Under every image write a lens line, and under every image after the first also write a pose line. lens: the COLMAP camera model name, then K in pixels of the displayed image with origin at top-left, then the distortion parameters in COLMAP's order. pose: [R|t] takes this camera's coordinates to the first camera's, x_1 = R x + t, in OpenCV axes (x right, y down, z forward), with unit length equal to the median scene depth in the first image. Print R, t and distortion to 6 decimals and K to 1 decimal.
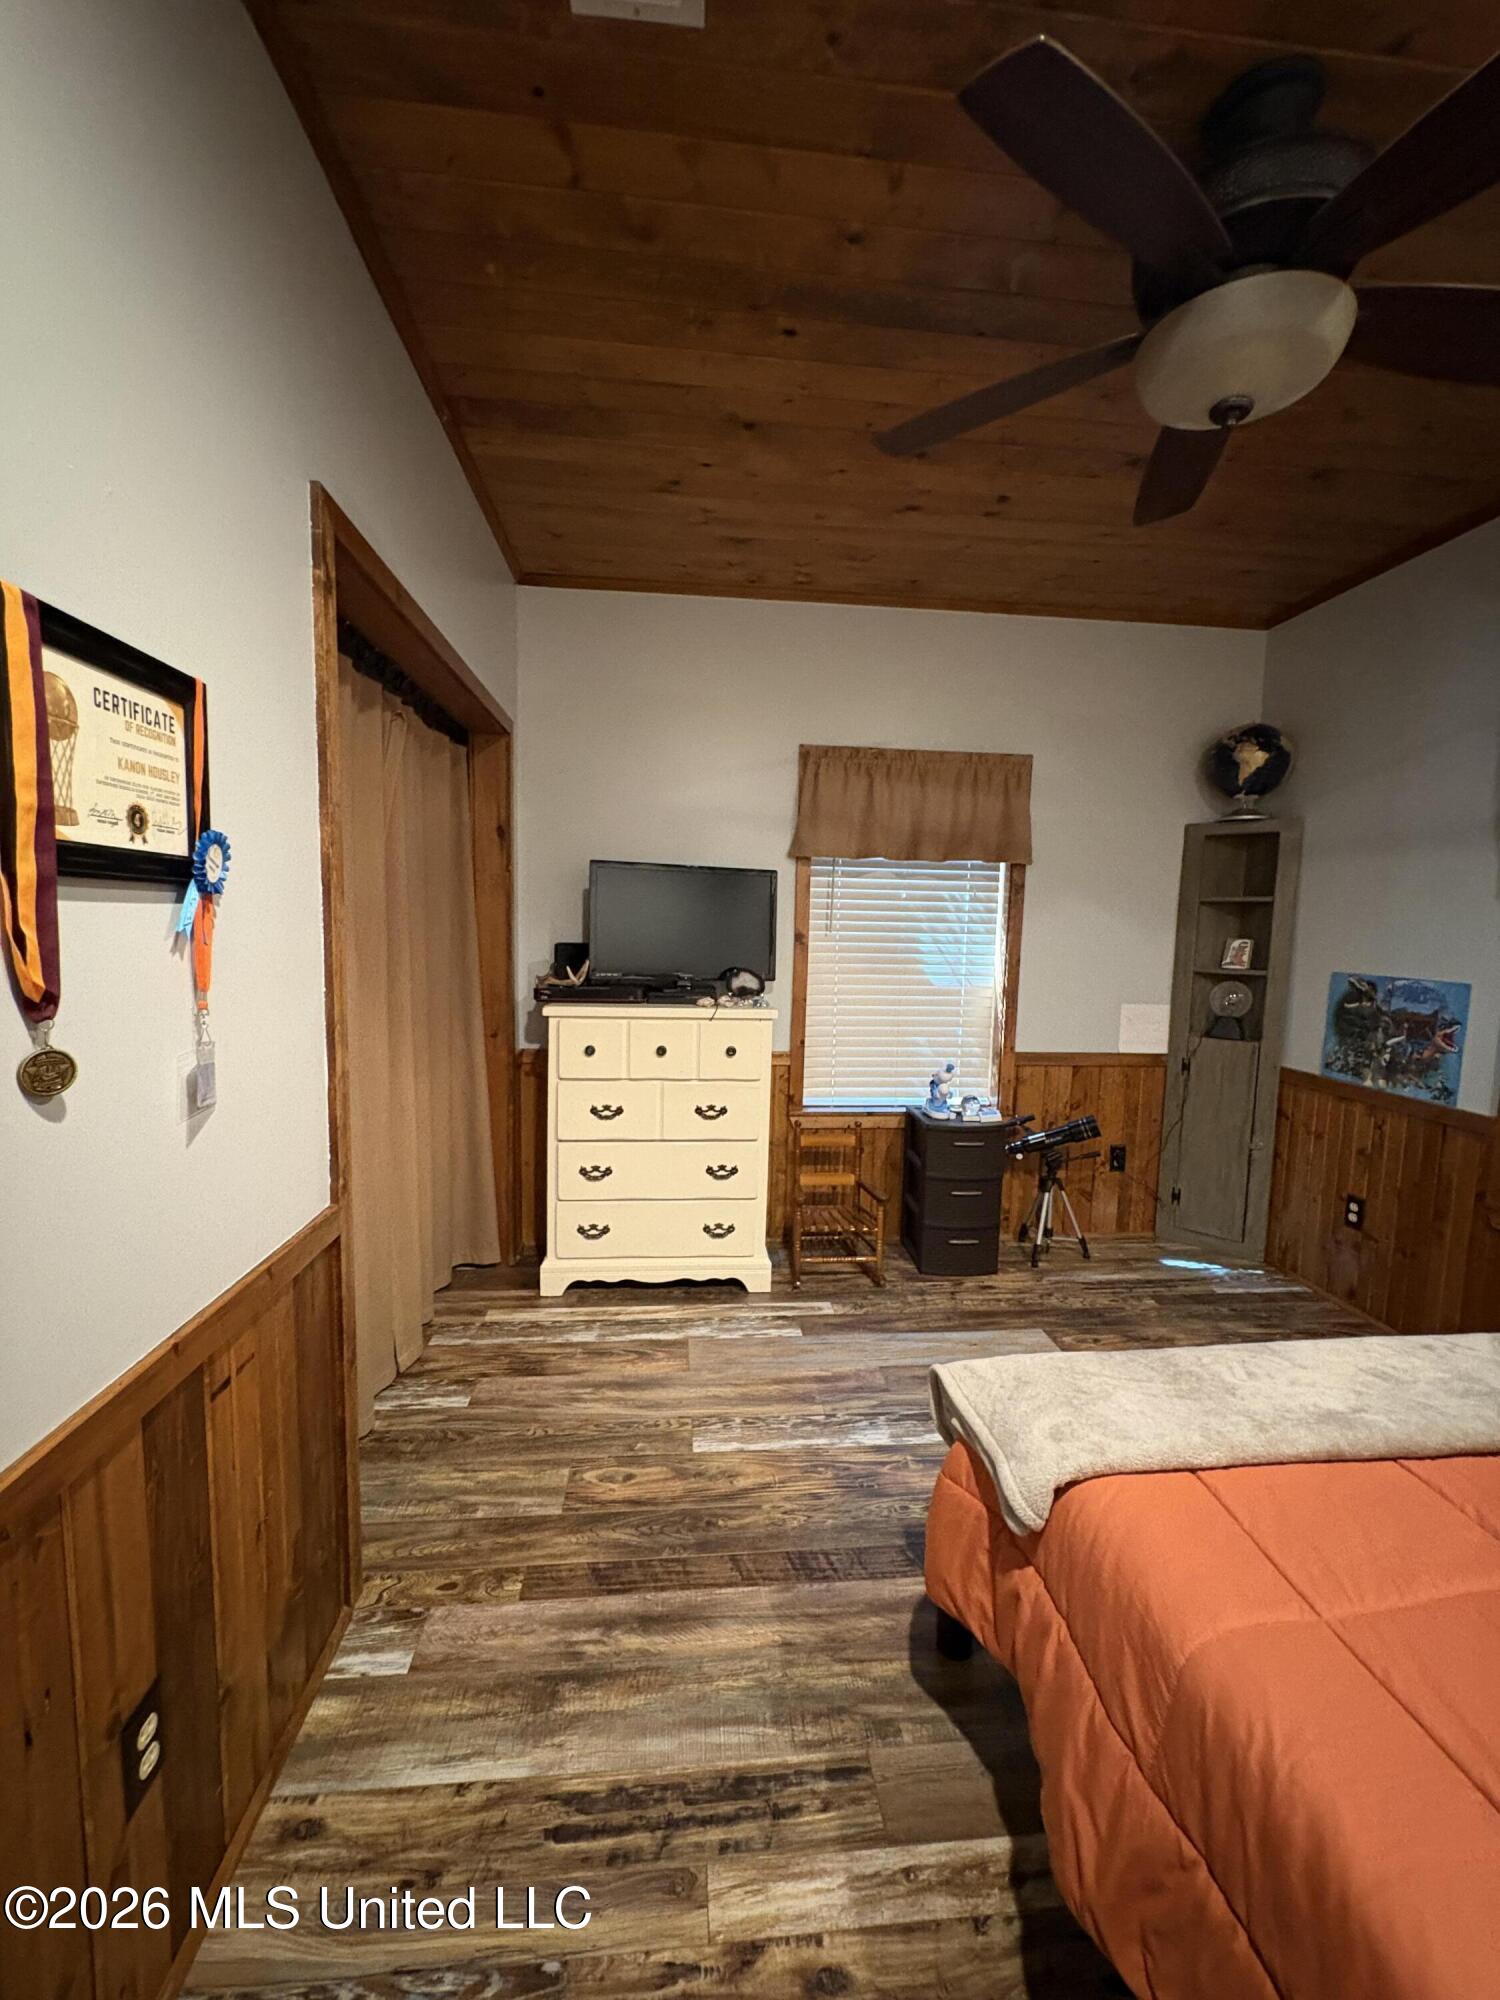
lens RADIAL K [[787.6, 0, 754.1], [0, 787.6, 999.3], [0, 0, 1]] dist [-0.009114, -0.000178]
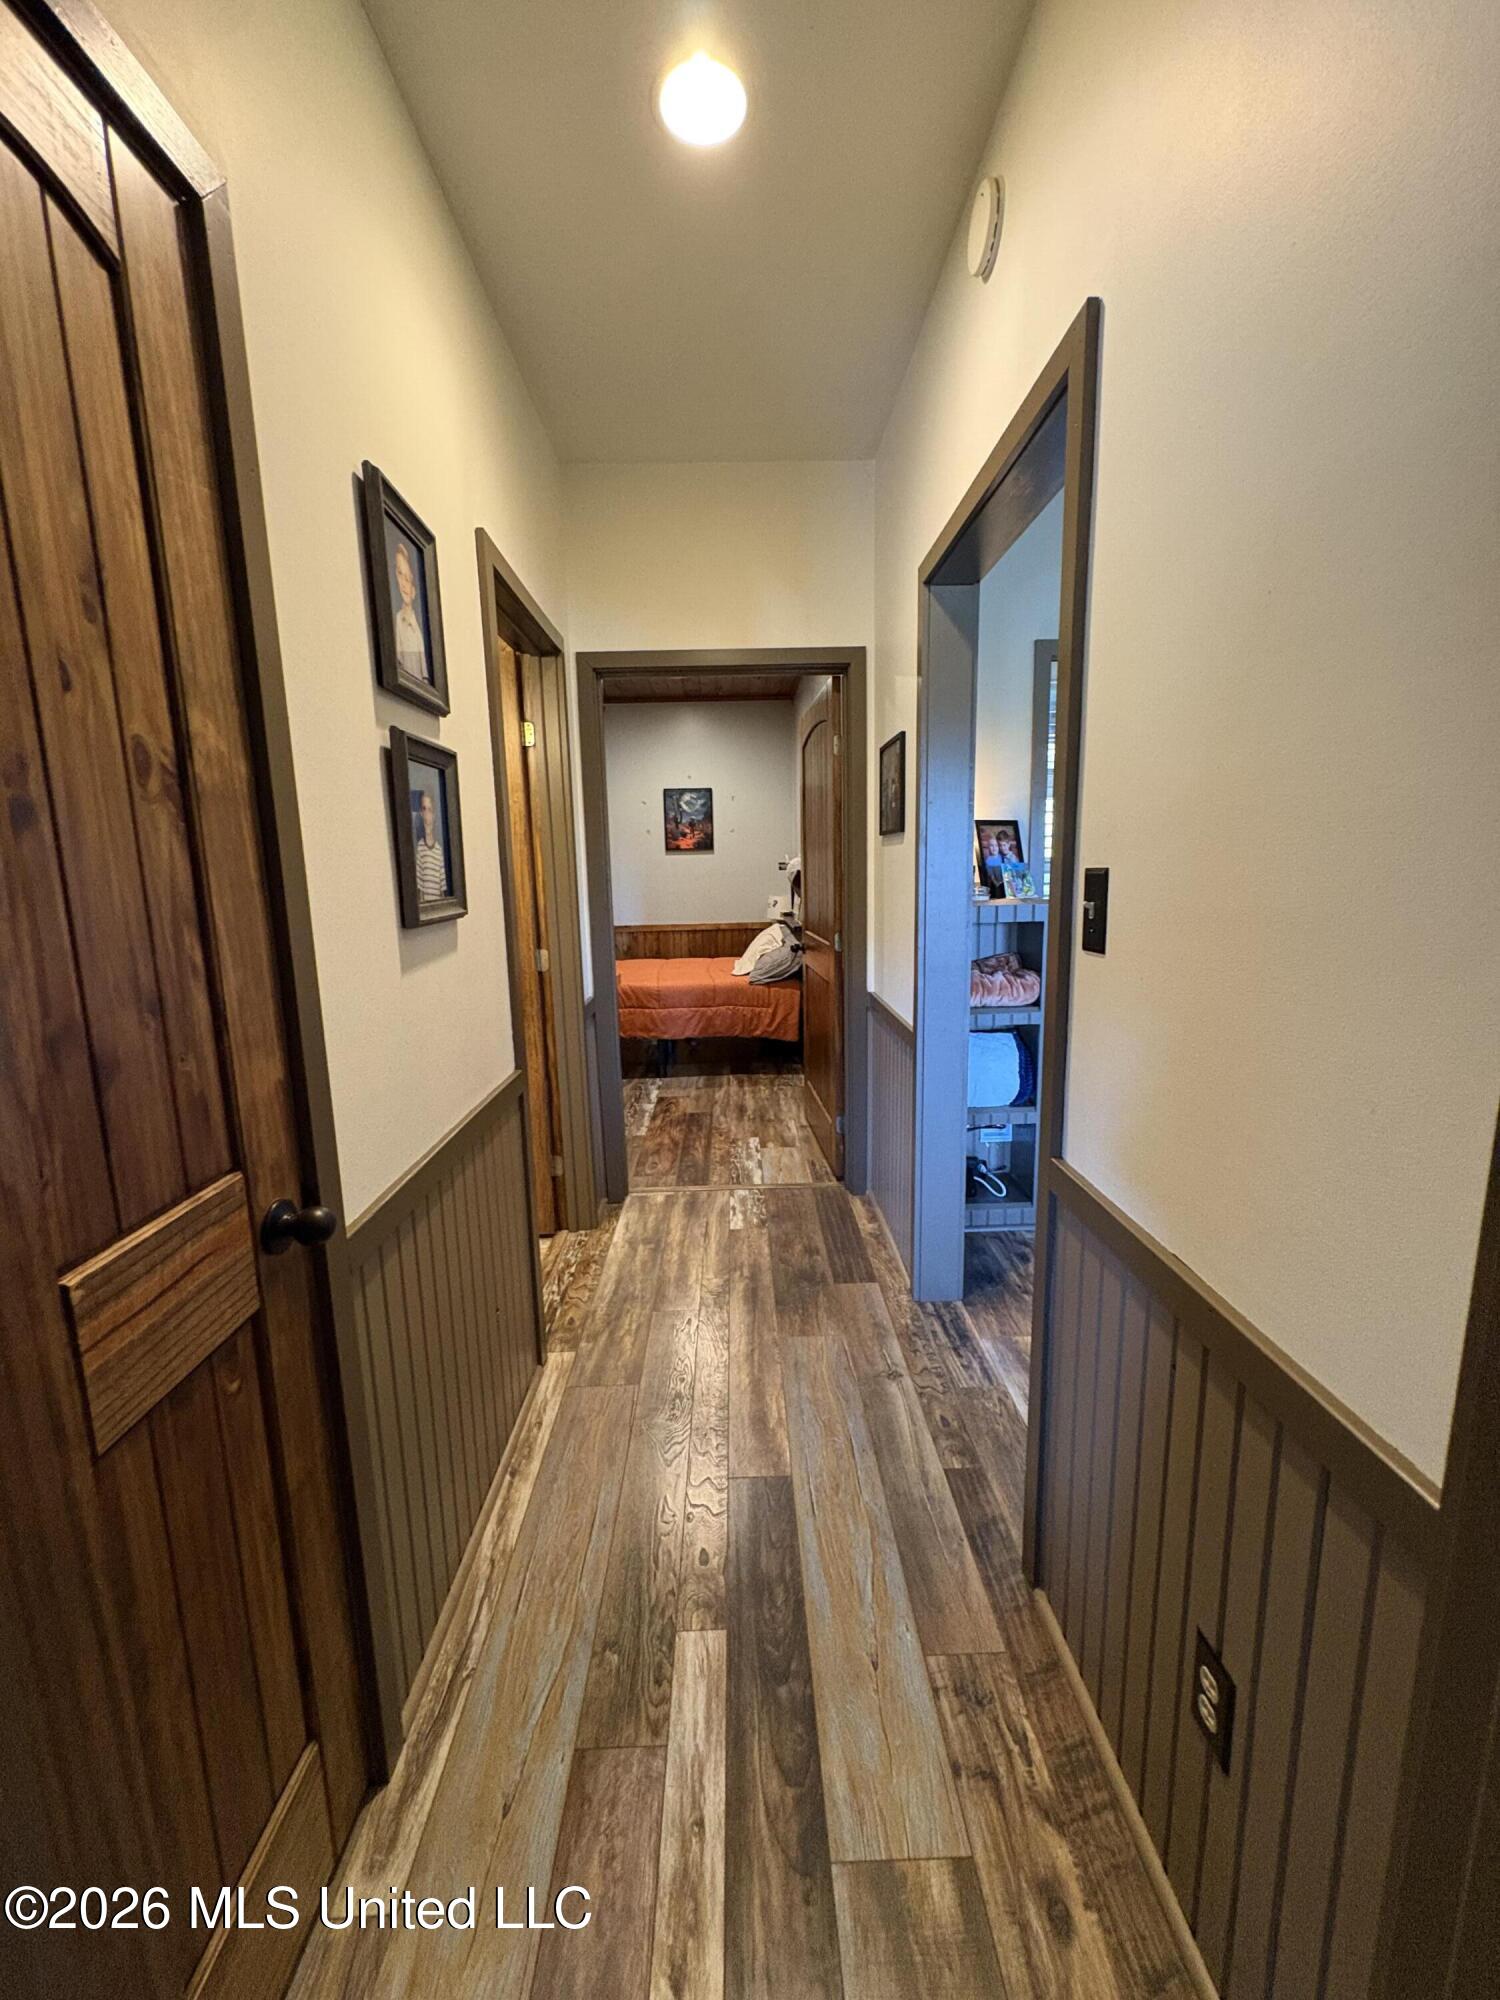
lens RADIAL K [[787.6, 0, 752.0], [0, 787.6, 994.9], [0, 0, 1]] dist [-0.009114, -0.000178]
pose [[-0.079340, 0.150307, -0.985451, 1.011887], [-0.070561, 0.985241, 0.155956, -0.075908], [0.994347, 0.081908, -0.067563, 1.049300]]
